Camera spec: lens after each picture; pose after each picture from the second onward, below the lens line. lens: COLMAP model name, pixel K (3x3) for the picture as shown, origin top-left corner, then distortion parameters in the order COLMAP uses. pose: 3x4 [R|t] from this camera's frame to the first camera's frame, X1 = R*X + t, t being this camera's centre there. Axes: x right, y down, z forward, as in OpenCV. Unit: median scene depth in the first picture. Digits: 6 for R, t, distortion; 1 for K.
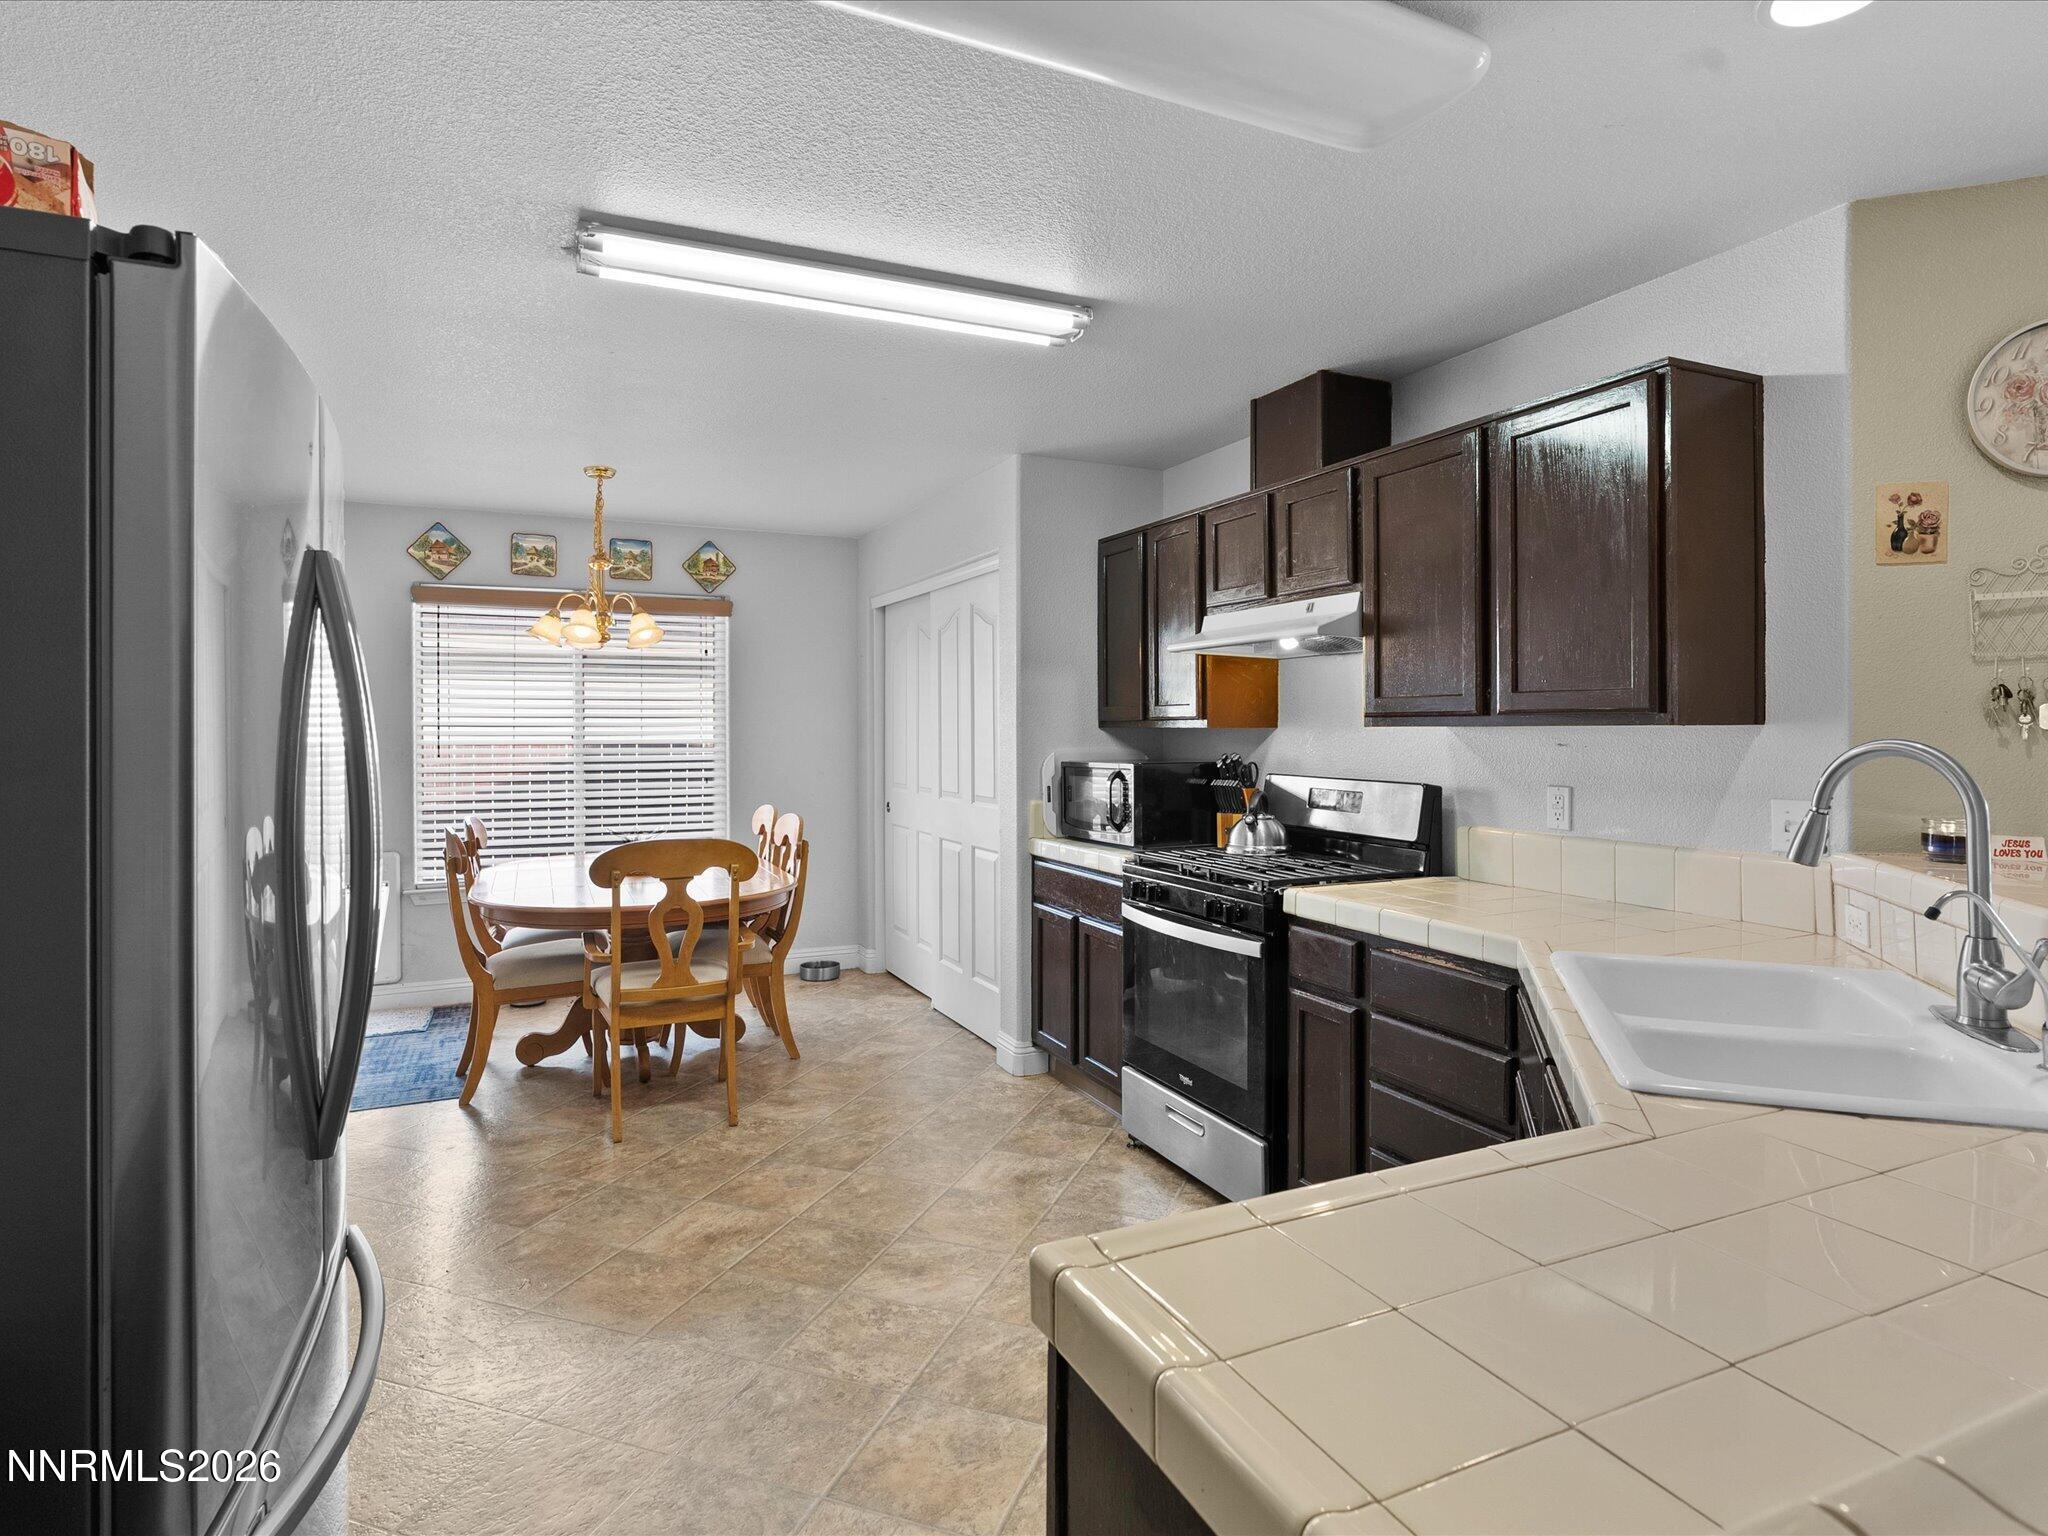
lens RADIAL K [[1096.2, 0, 1022.6], [0, 1096.2, 733.3], [0, 0, 1]] dist [-0.020424, 0.000402]
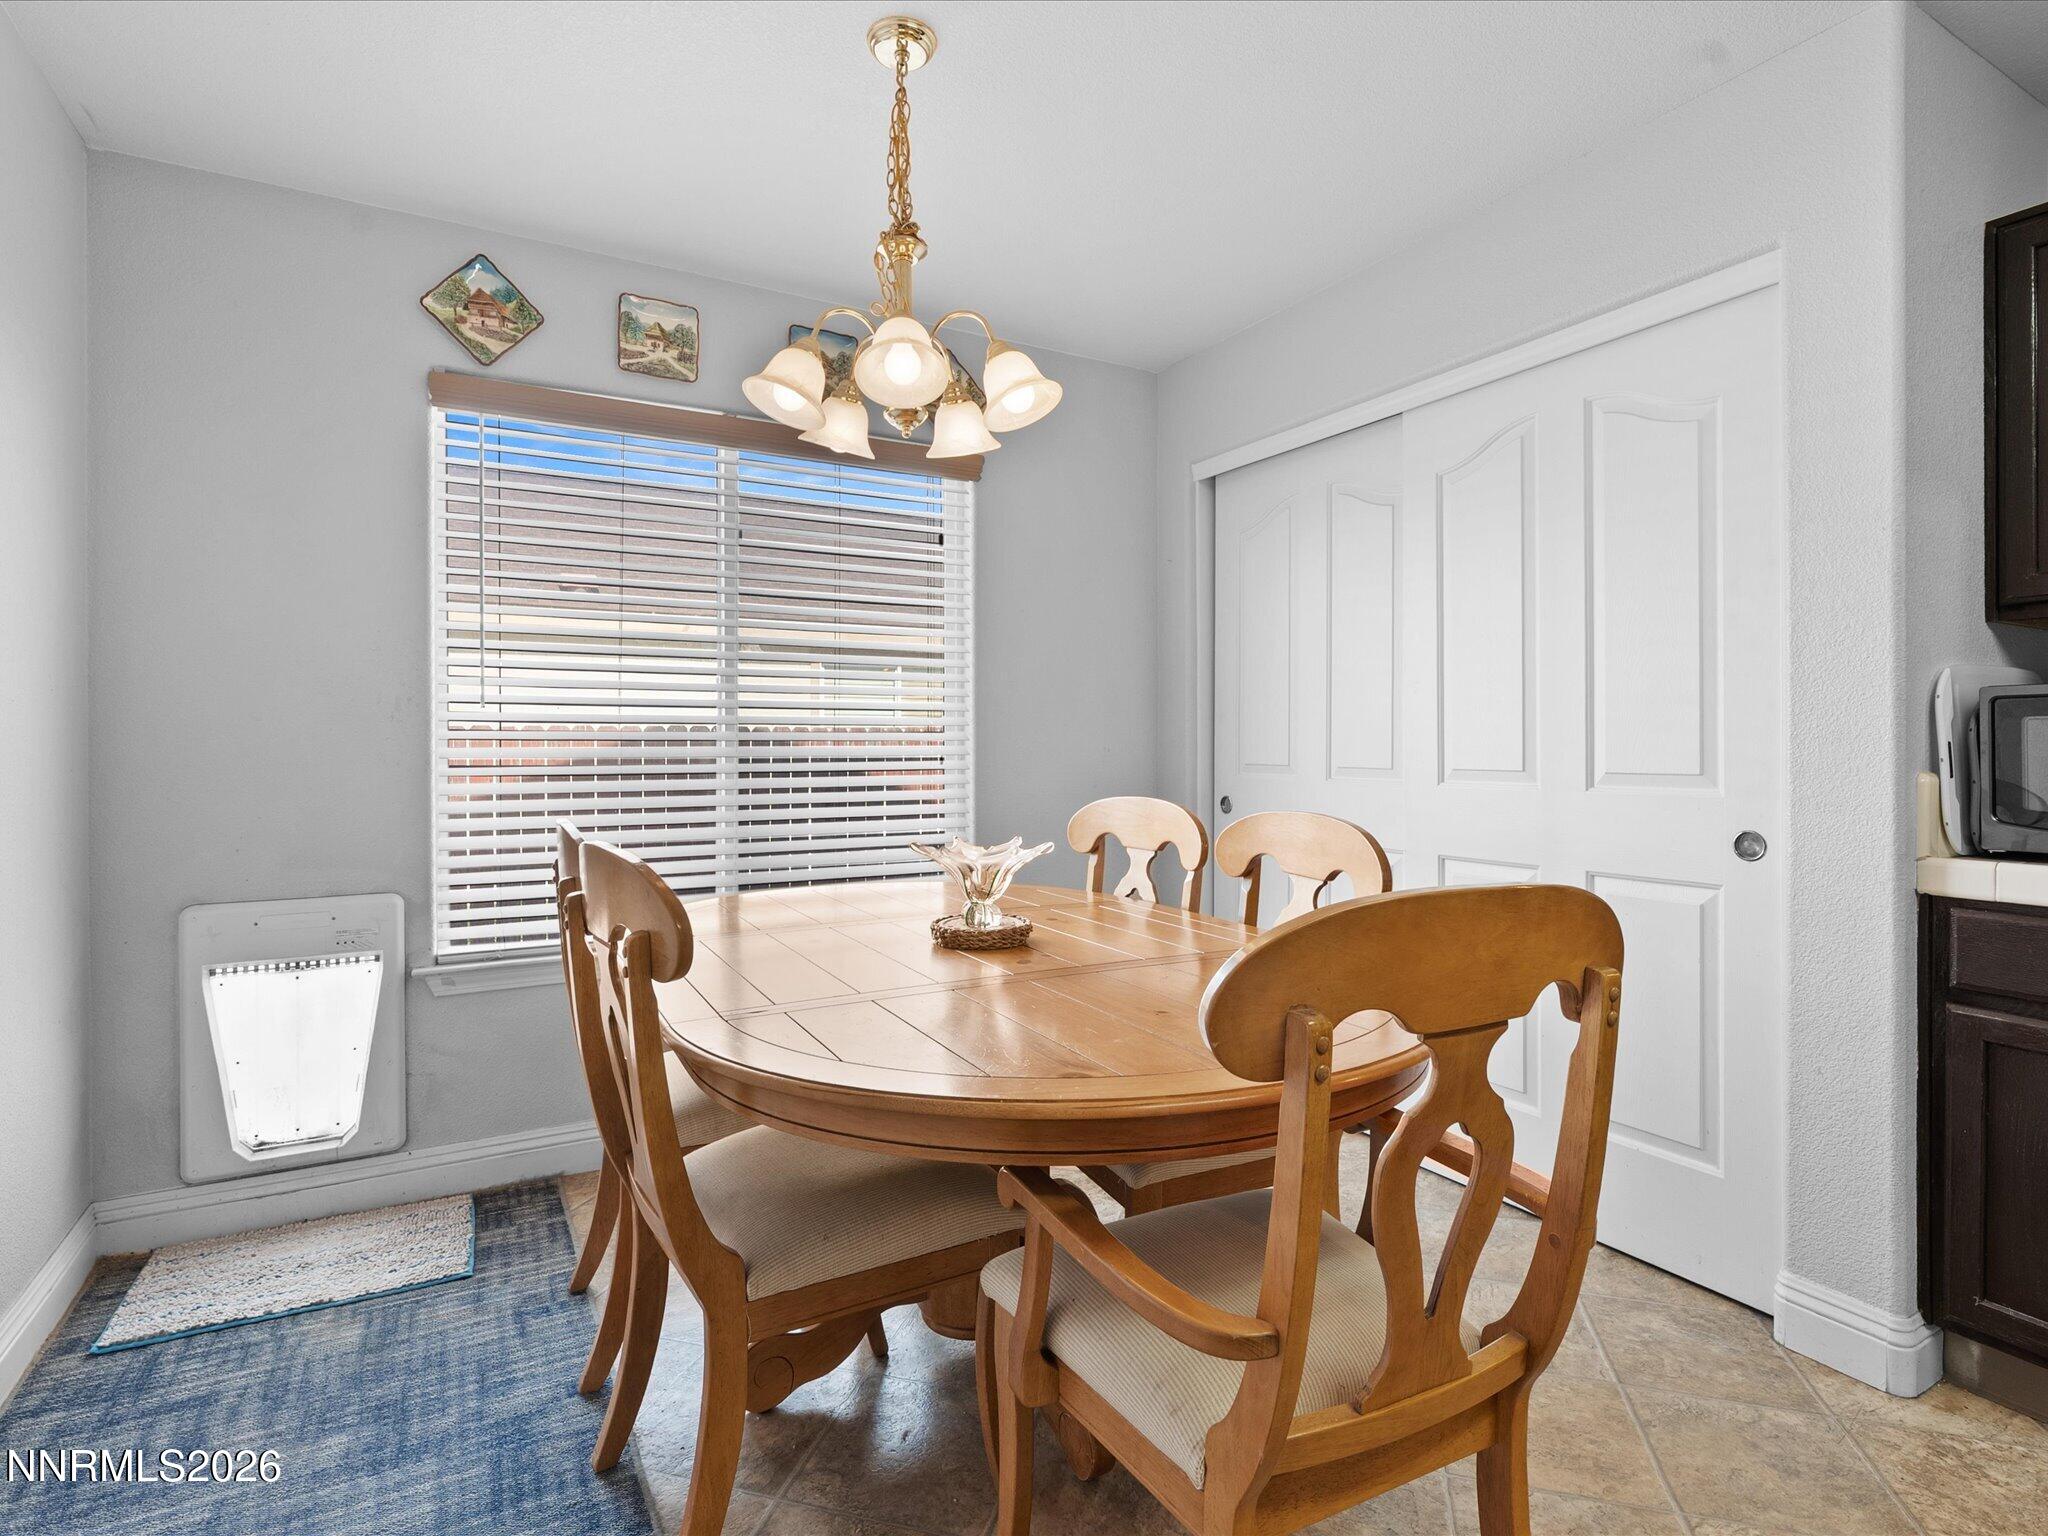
lens RADIAL K [[1054.4, 0, 1020.2], [0, 1054.4, 744.9], [0, 0, 1]] dist [-0.005774, 0.005689]
pose [[0.997357, 0.000609, 0.072659, -0.316705], [-0.000332, 0.999993, -0.003823, 0.041180], [-0.072661, 0.003789, 0.997350, 0.481995]]
